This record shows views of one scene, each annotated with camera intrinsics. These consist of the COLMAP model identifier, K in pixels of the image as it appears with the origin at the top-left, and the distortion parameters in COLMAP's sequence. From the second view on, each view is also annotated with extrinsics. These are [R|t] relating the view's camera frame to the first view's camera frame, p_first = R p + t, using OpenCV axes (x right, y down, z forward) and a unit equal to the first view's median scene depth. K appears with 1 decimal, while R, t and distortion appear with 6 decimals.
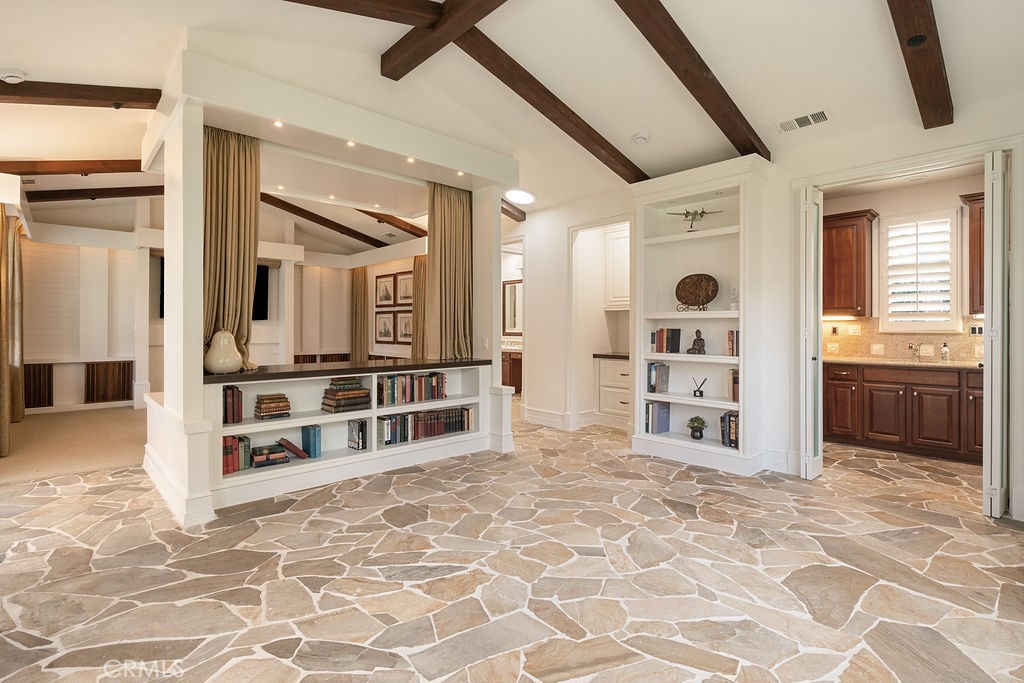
lens RADIAL K [[478.3, 0, 510.2], [0, 478.3, 331.2], [0, 0, 1]] dist [-0.008144, 0.002208]
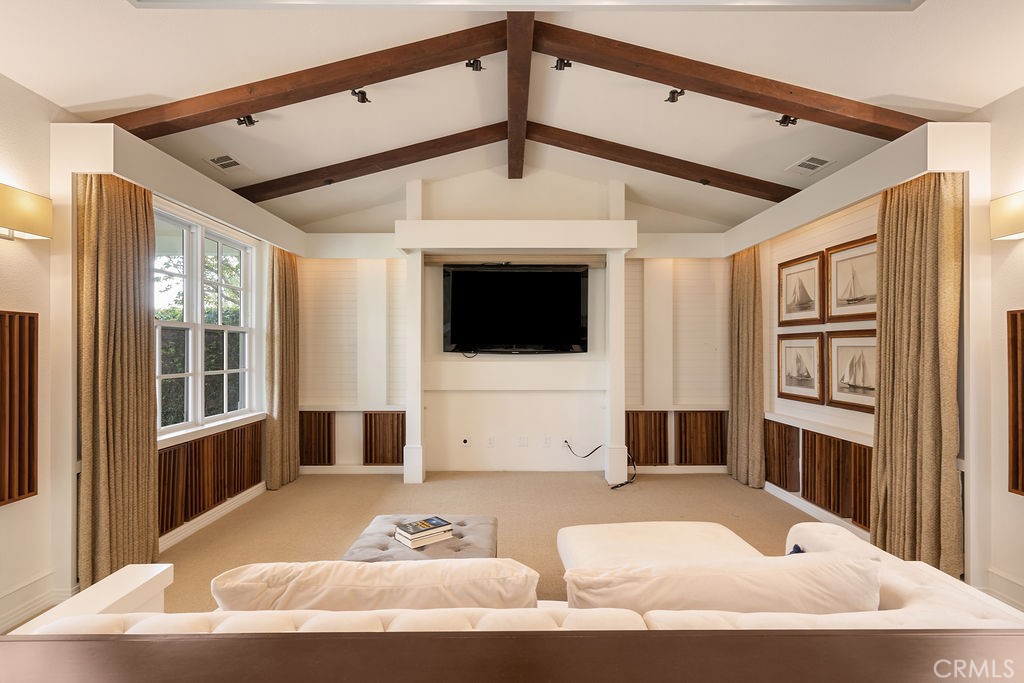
lens RADIAL K [[526.9, 0, 502.9], [0, 526.9, 345.2], [0, 0, 1]] dist [-0.001718, 0.000137]
pose [[0.729188, -0.009153, -0.684253, -0.265401], [-0.002569, 0.999867, -0.016112, -0.047004], [0.684309, 0.013507, 0.729067, 0.929986]]
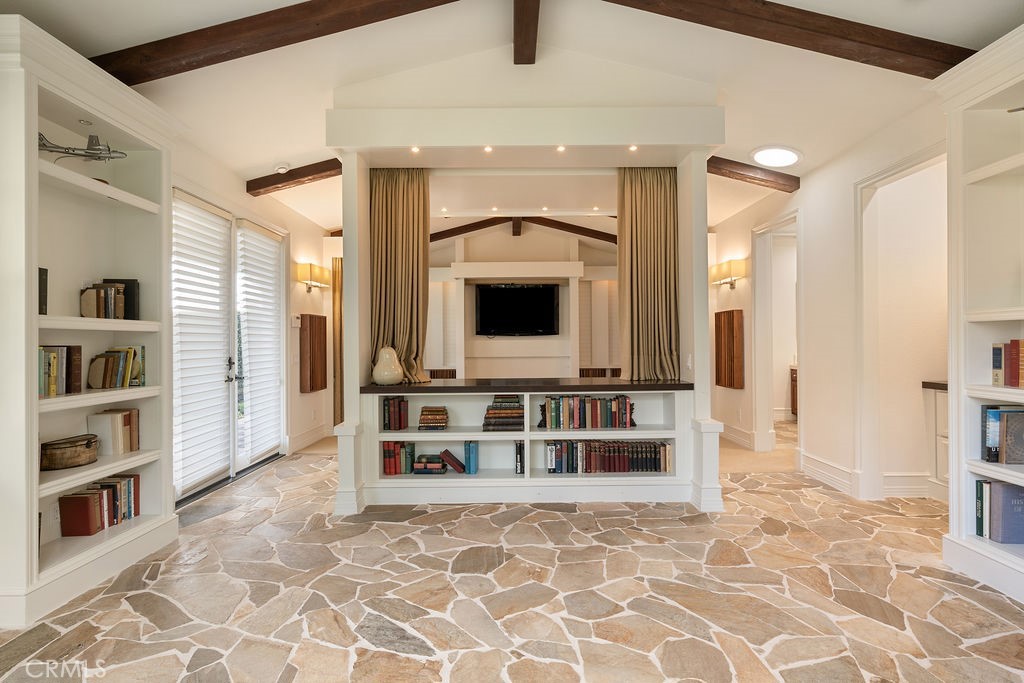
lens RADIAL K [[480.7, 0, 516.0], [0, 480.7, 342.2], [0, 0, 1]] dist [0.000809, 0.001133]
pose [[0.737710, -0.007237, -0.675079, 0.319293], [0.004903, 0.999974, -0.005362, -0.003386], [0.675100, 0.000646, 0.737726, 0.304685]]
